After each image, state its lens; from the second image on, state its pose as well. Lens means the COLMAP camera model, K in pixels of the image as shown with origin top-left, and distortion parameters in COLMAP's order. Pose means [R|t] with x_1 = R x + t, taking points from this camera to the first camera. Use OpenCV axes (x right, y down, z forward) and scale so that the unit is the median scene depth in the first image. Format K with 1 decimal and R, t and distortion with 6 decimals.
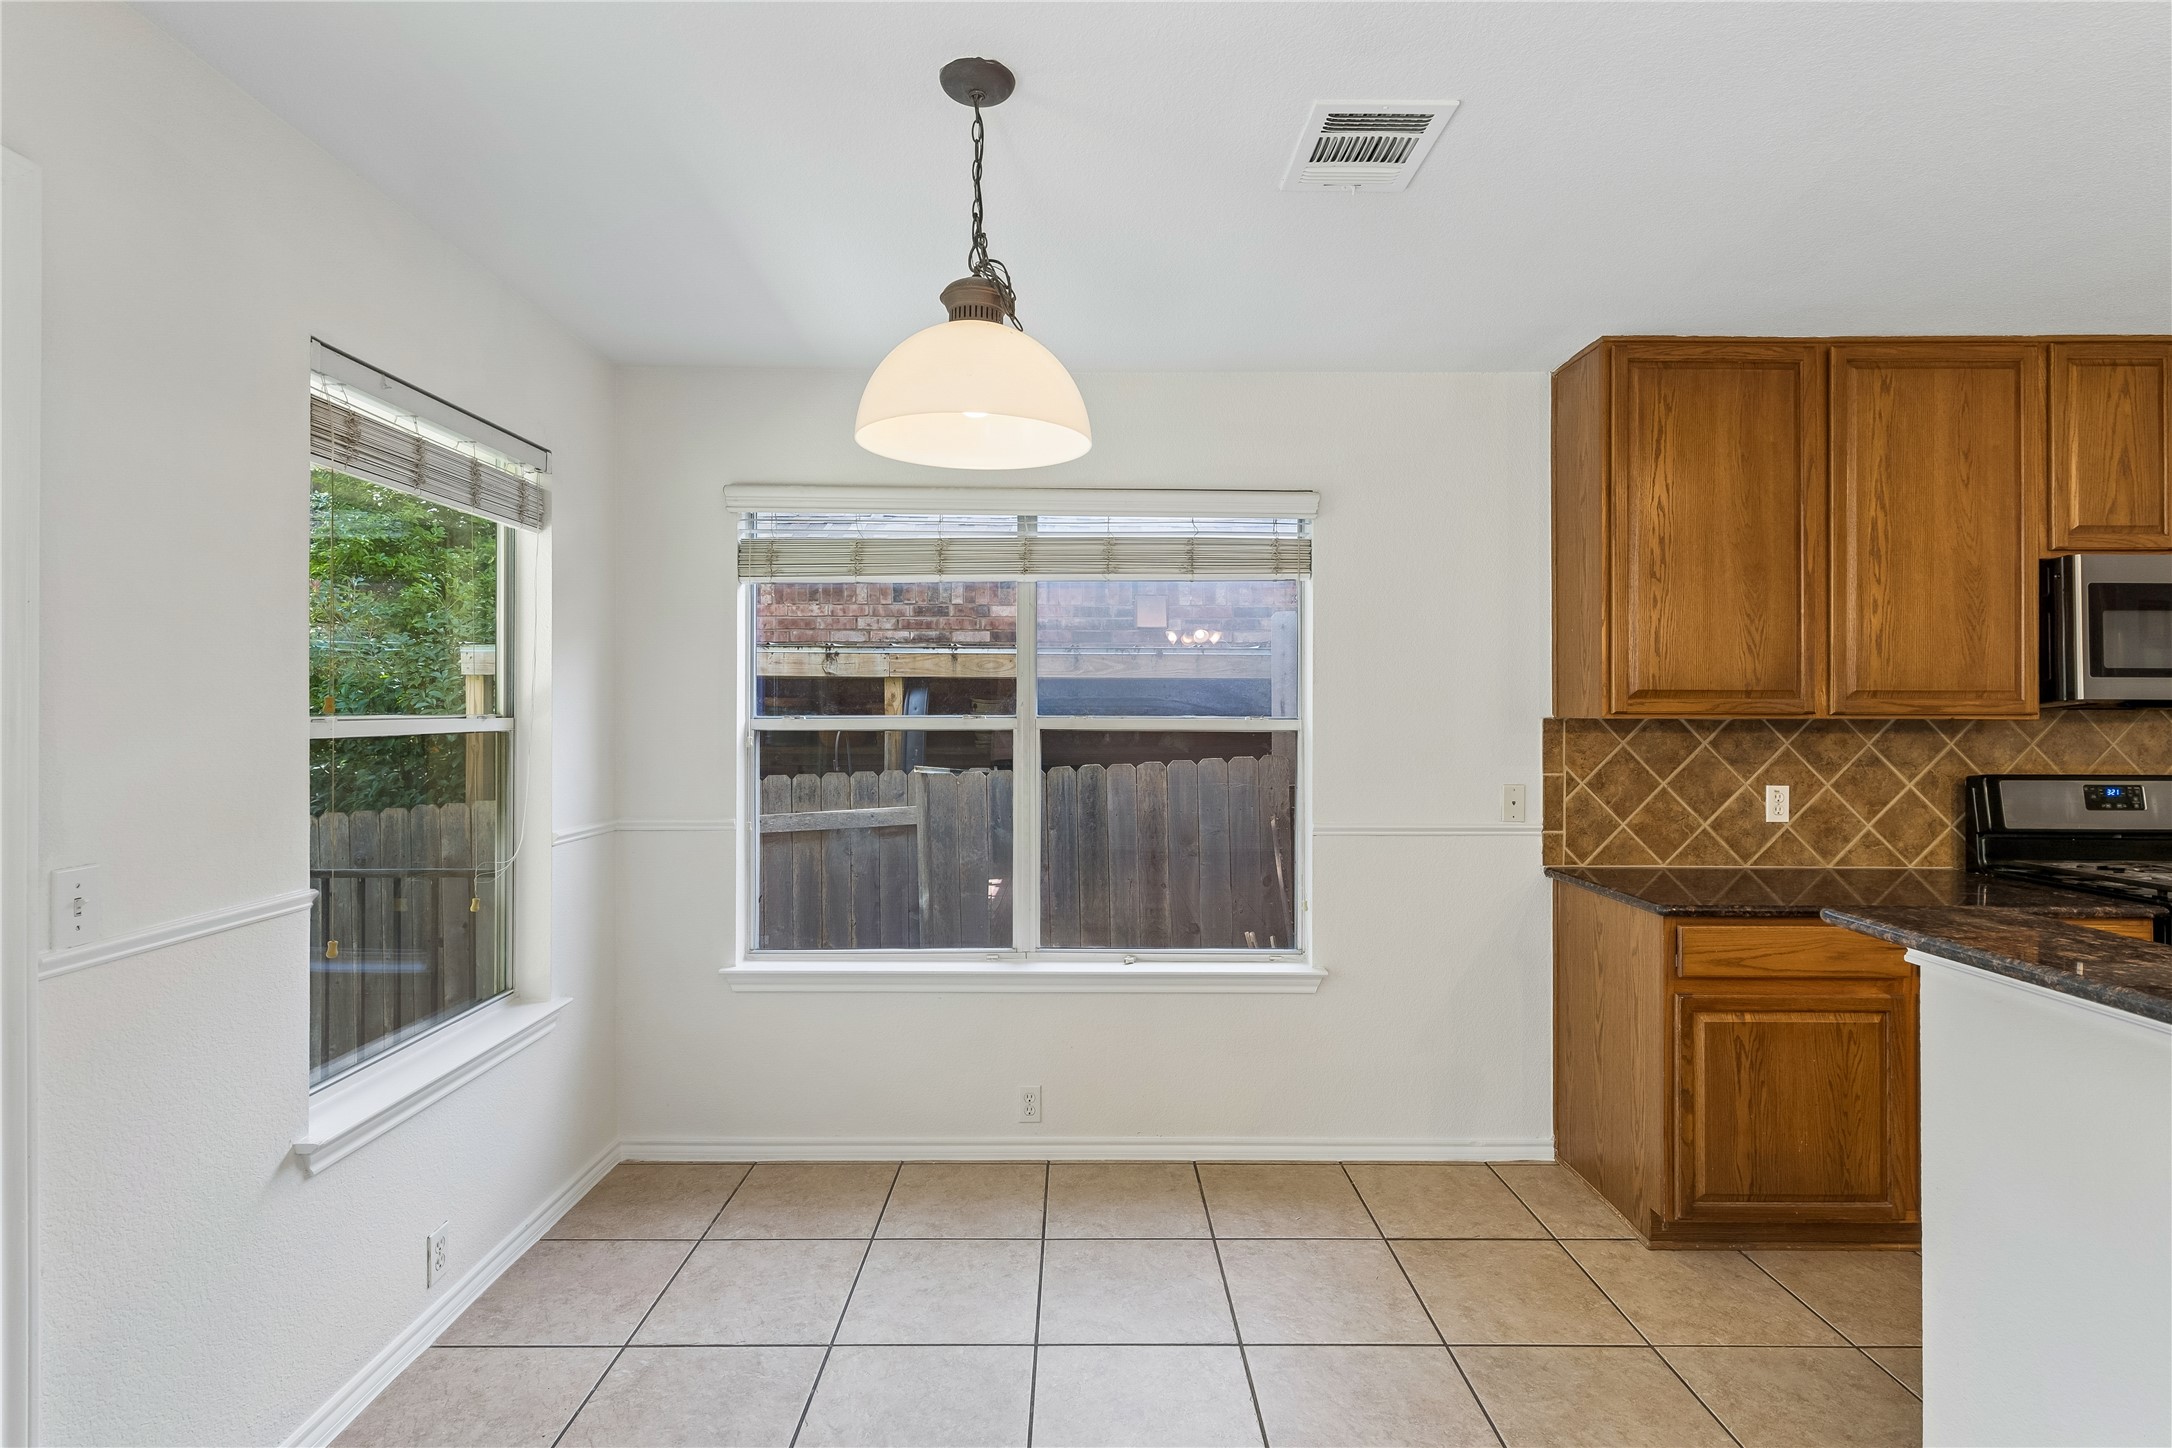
lens RADIAL K [[1023.4, 0, 1087.6], [0, 1023.4, 706.5], [0, 0, 1]] dist [0.003834, -0.002132]
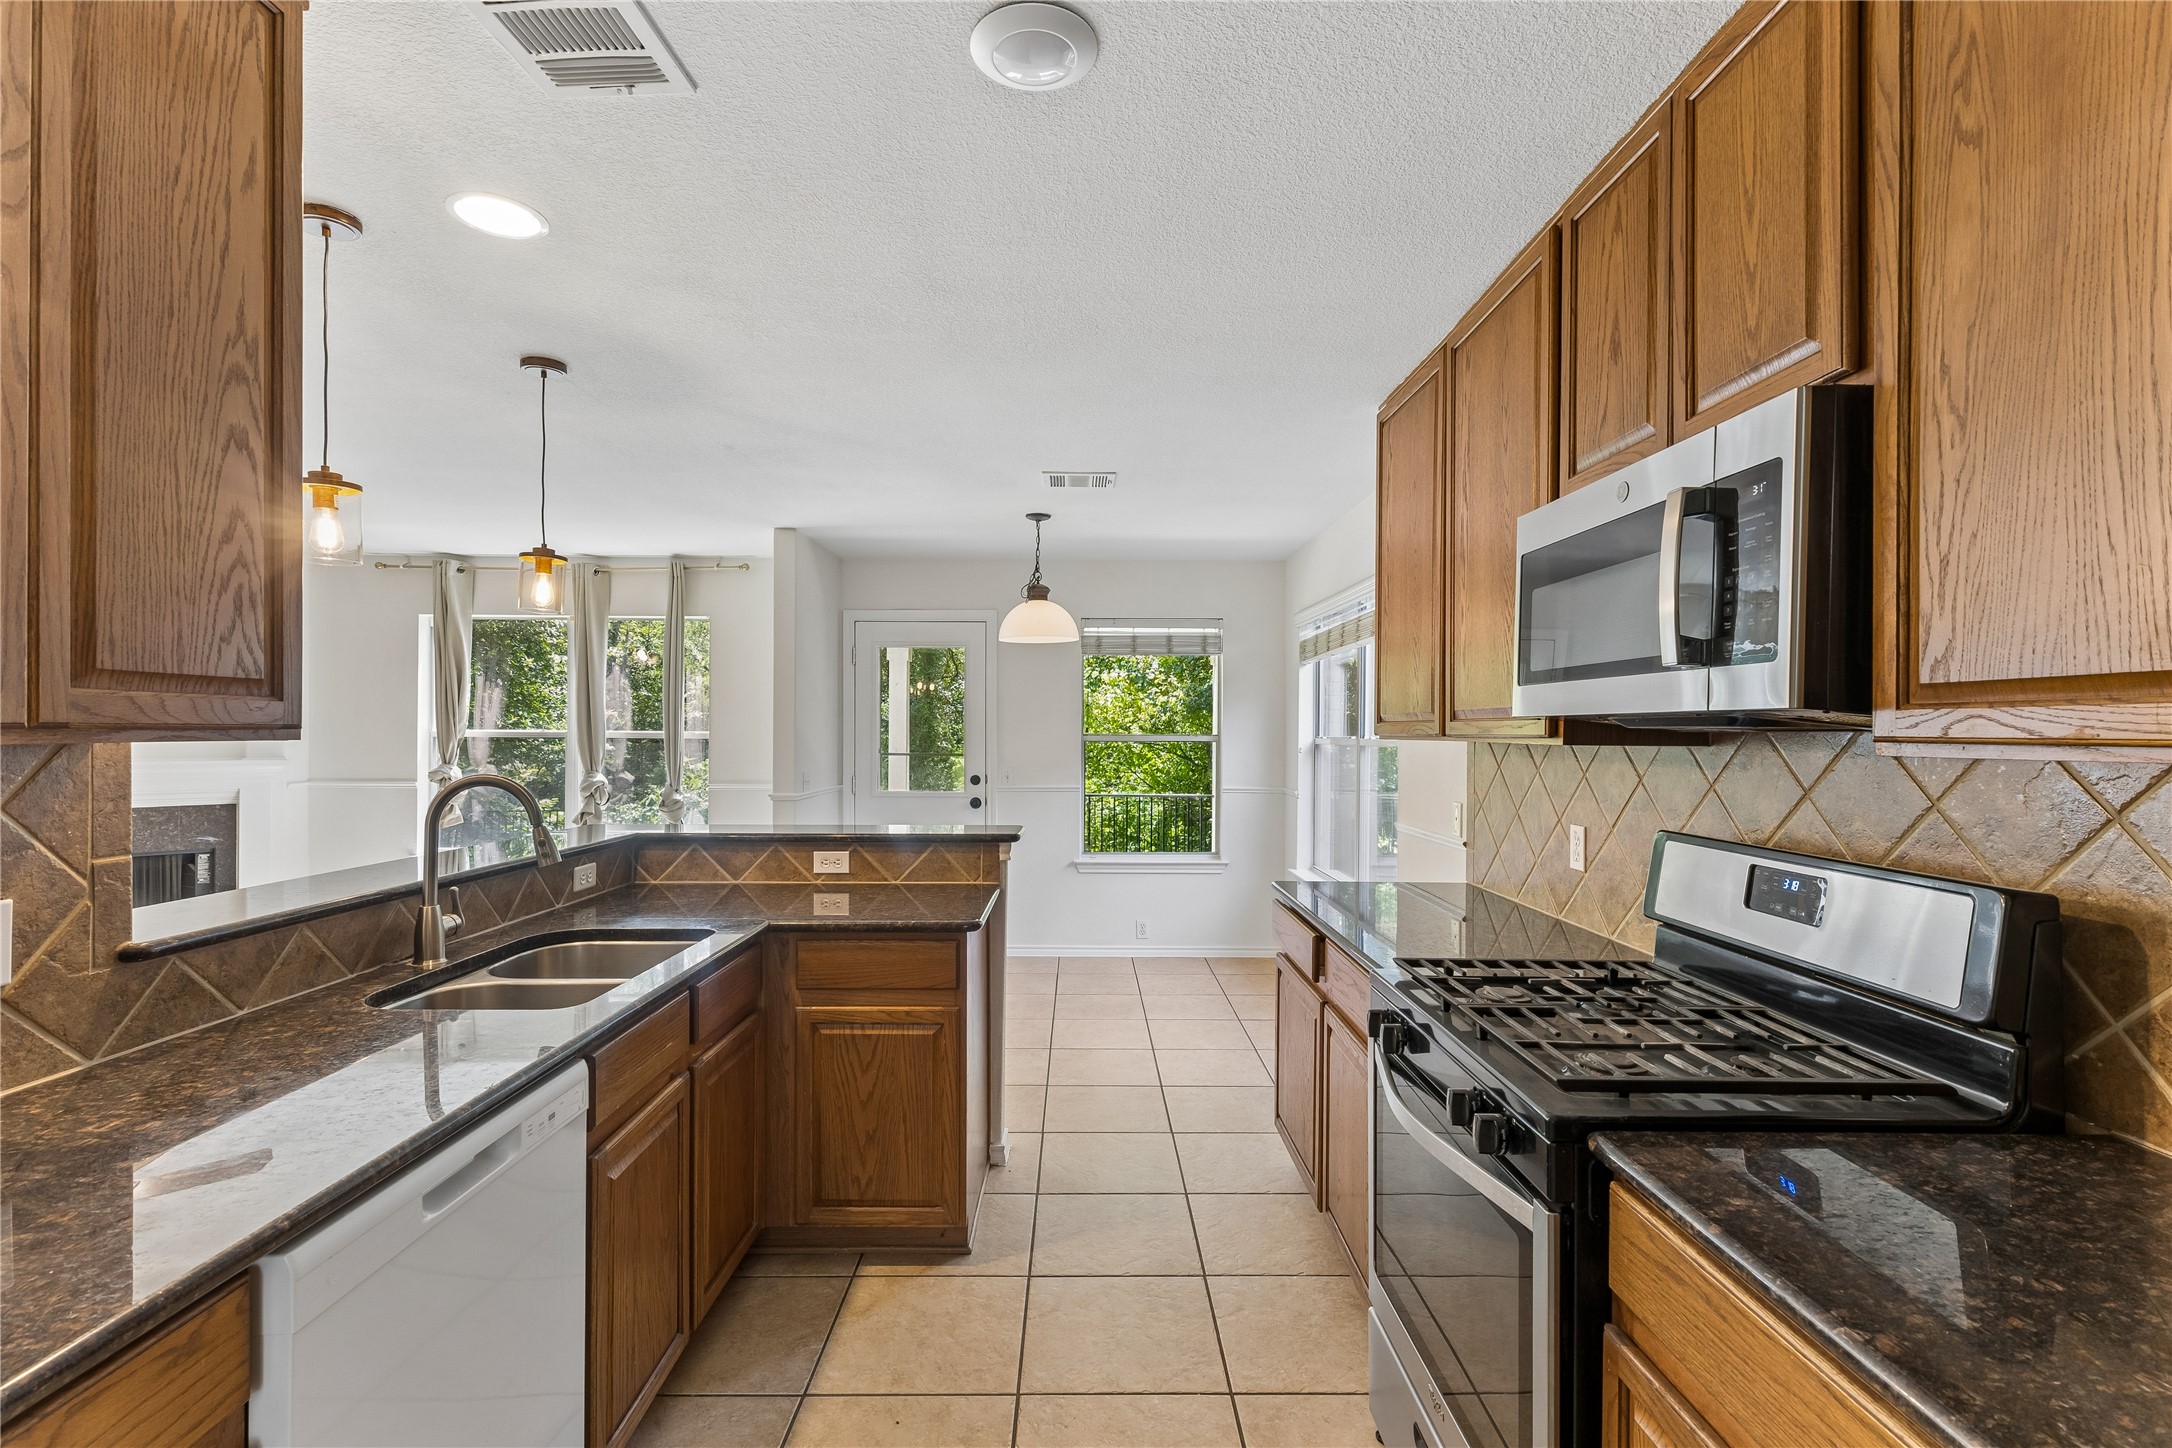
lens RADIAL K [[997.2, 0, 1085.4], [0, 997.2, 734.4], [0, 0, 1]] dist [0.004813, -0.001086]
pose [[-0.000277, -0.000394, -1.000000, 1.560000], [-0.001412, 0.999999, -0.000394, 0.008484], [0.999999, 0.001412, -0.000278, 0.647722]]
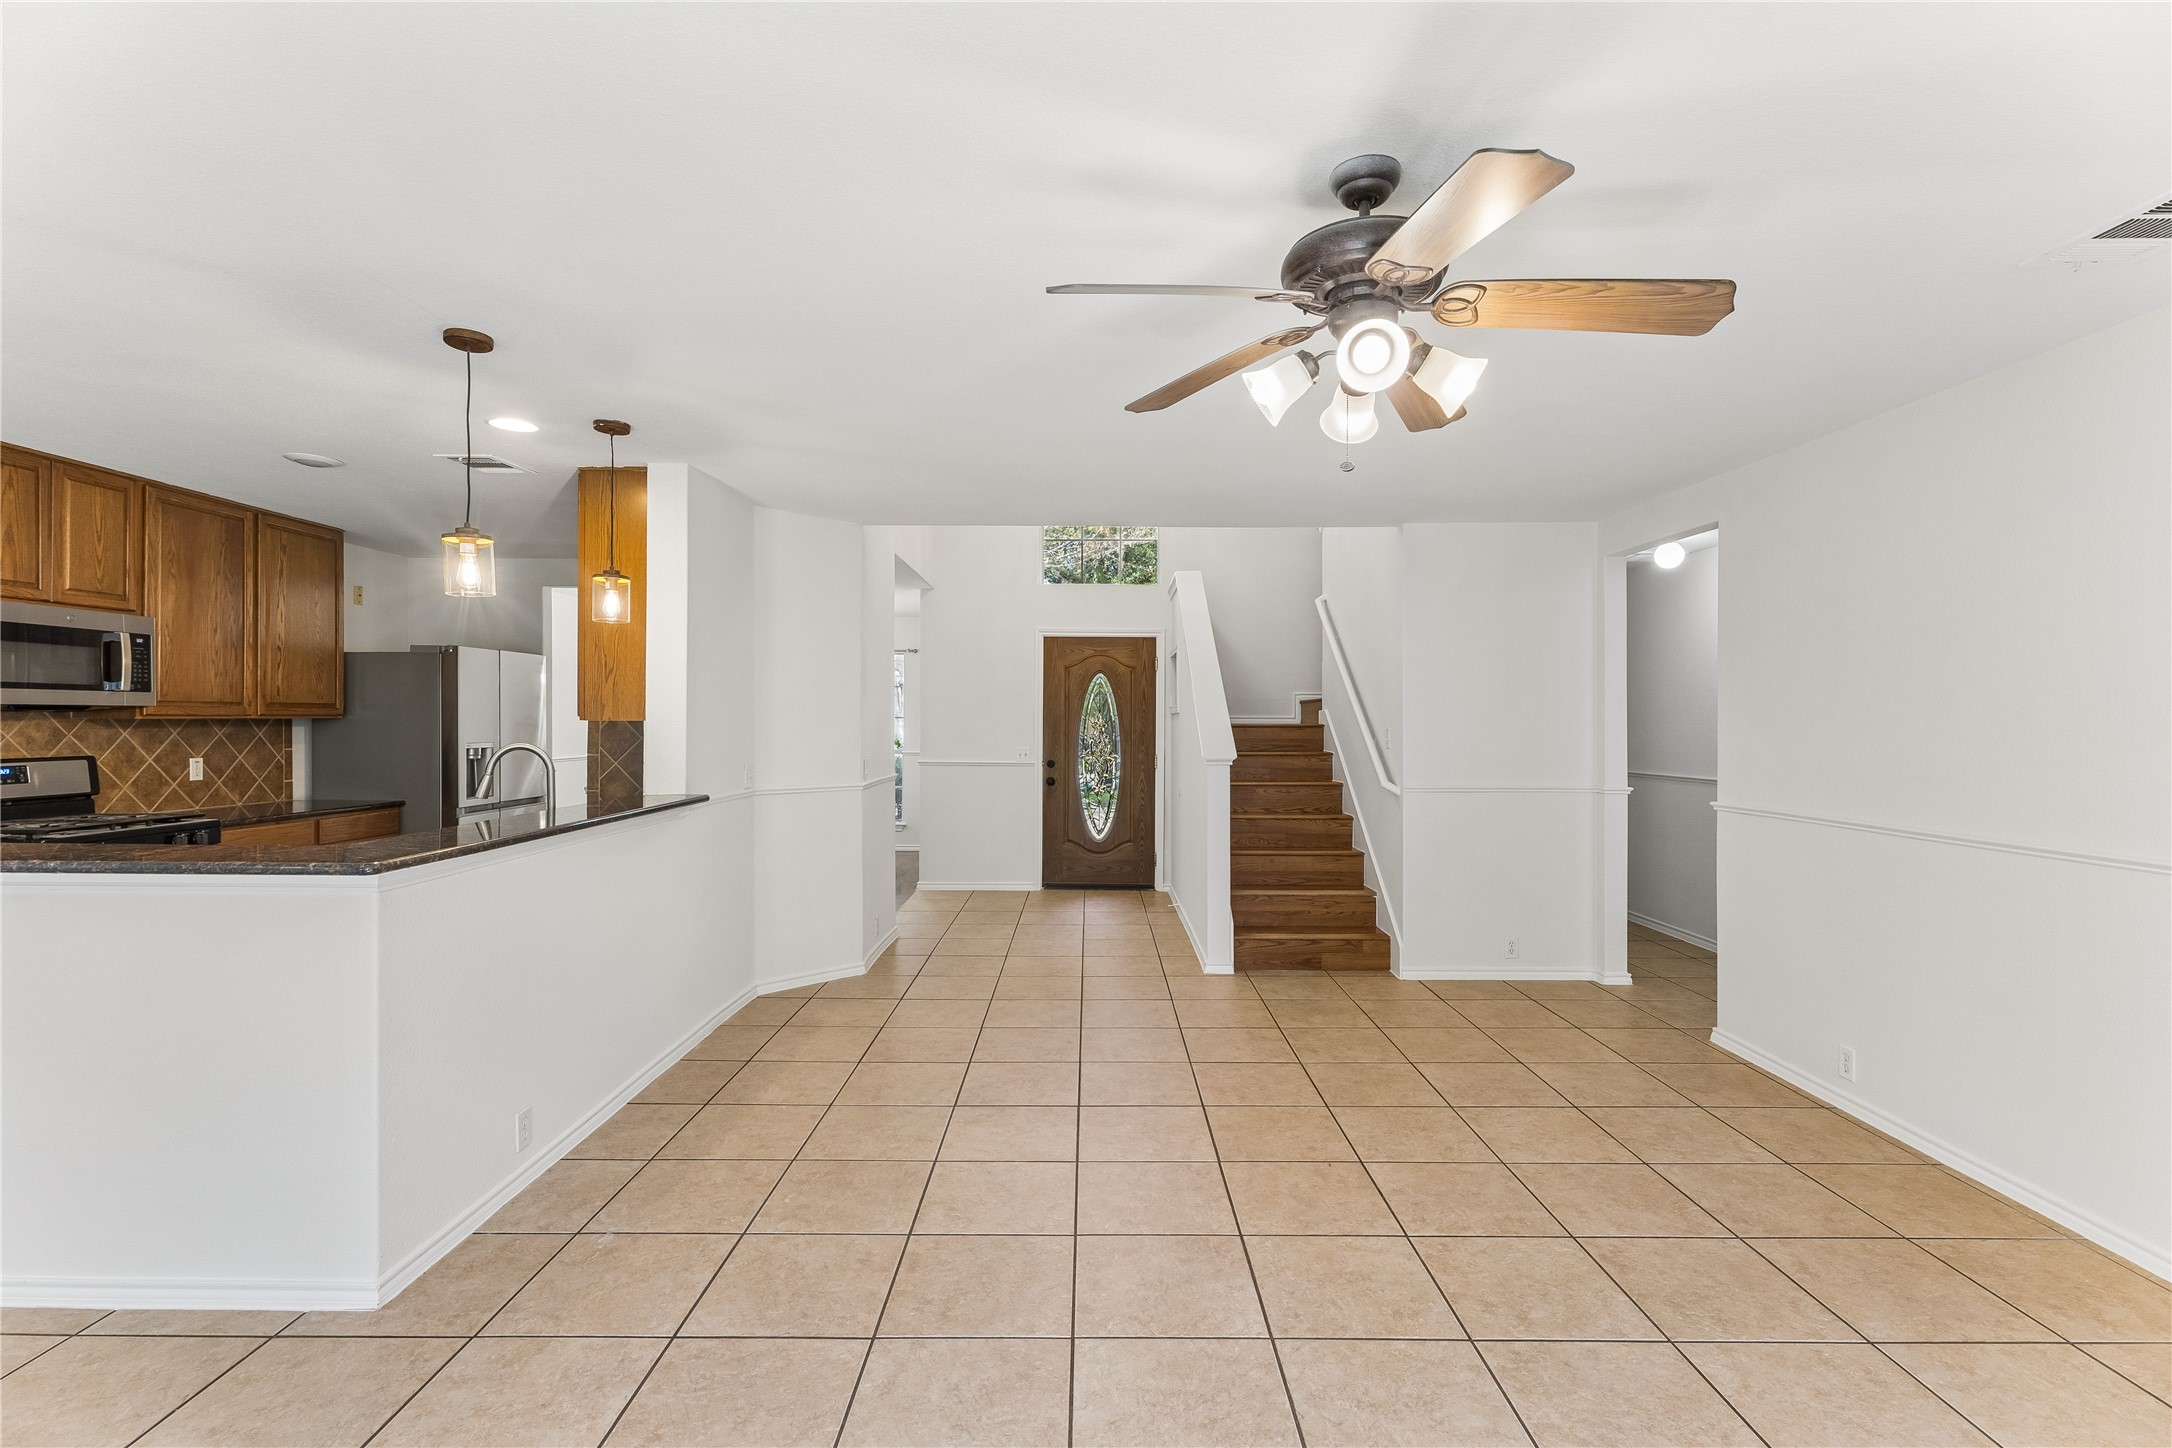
lens RADIAL K [[997.2, 0, 1082.6], [0, 997.2, 719.2], [0, 0, 1]] dist [0.004813, -0.001086]
pose [[0.010930, -0.003135, 0.999935, -0.320517], [-0.008499, 0.999959, 0.003228, -0.002919], [-0.999904, -0.008534, 0.010903, -0.453895]]
